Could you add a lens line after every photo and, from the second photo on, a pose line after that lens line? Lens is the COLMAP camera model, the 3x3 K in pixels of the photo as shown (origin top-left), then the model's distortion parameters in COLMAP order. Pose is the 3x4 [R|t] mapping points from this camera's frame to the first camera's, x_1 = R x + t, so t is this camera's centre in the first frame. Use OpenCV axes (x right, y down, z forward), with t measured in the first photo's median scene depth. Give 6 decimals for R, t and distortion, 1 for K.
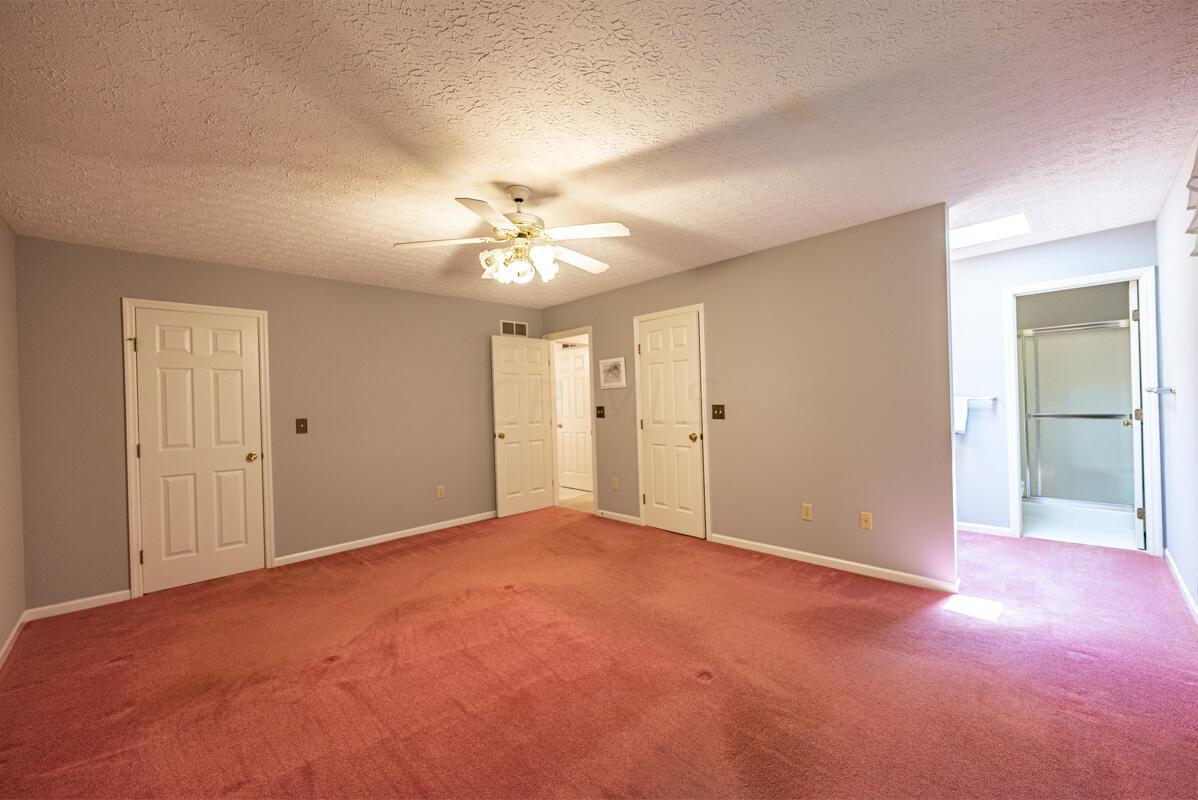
lens RADIAL K [[472.3, 0, 602.5], [0, 472.3, 402.6], [0, 0, 1]] dist [-0.001726, -0.000416]
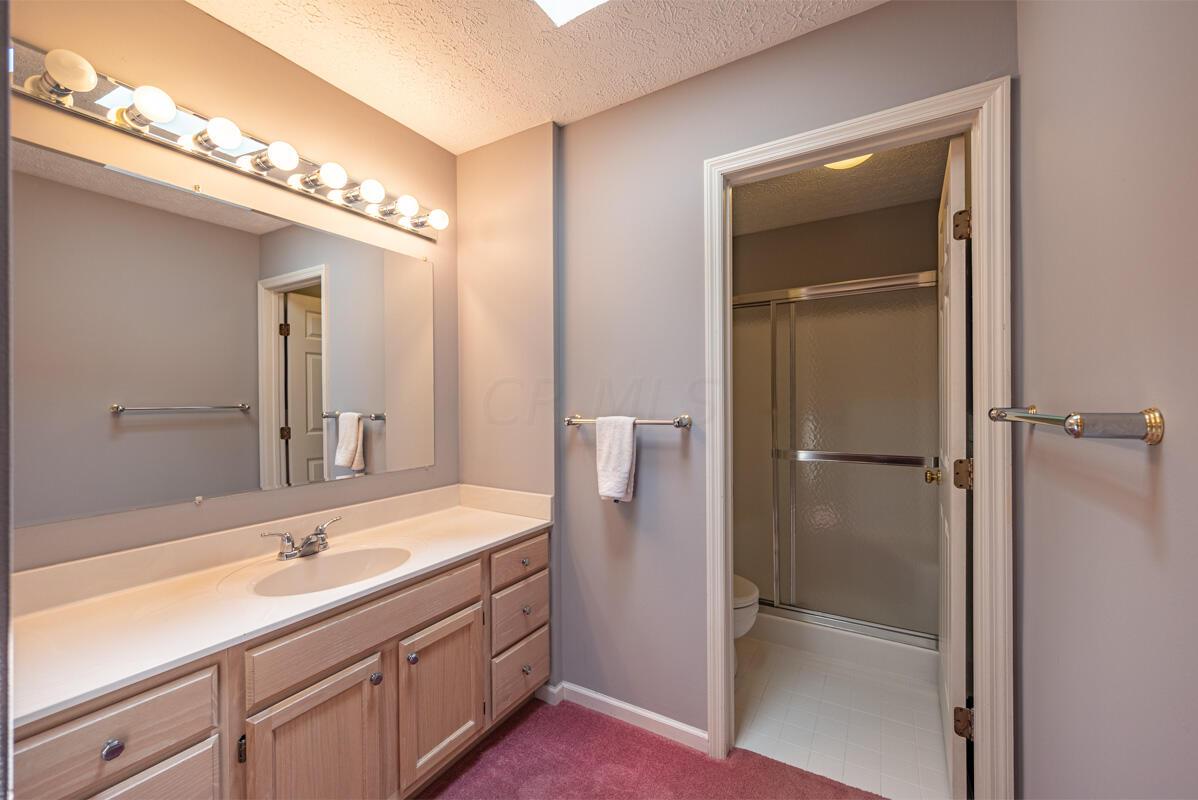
lens RADIAL K [[472.3, 0, 602.5], [0, 472.3, 402.6], [0, 0, 1]] dist [-0.001726, -0.000416]
pose [[0.964559, 0.022761, 0.262885, 0.729449], [-0.022768, 0.999736, -0.003020, -0.026416], [-0.262885, -0.003072, 0.964822, 0.686359]]
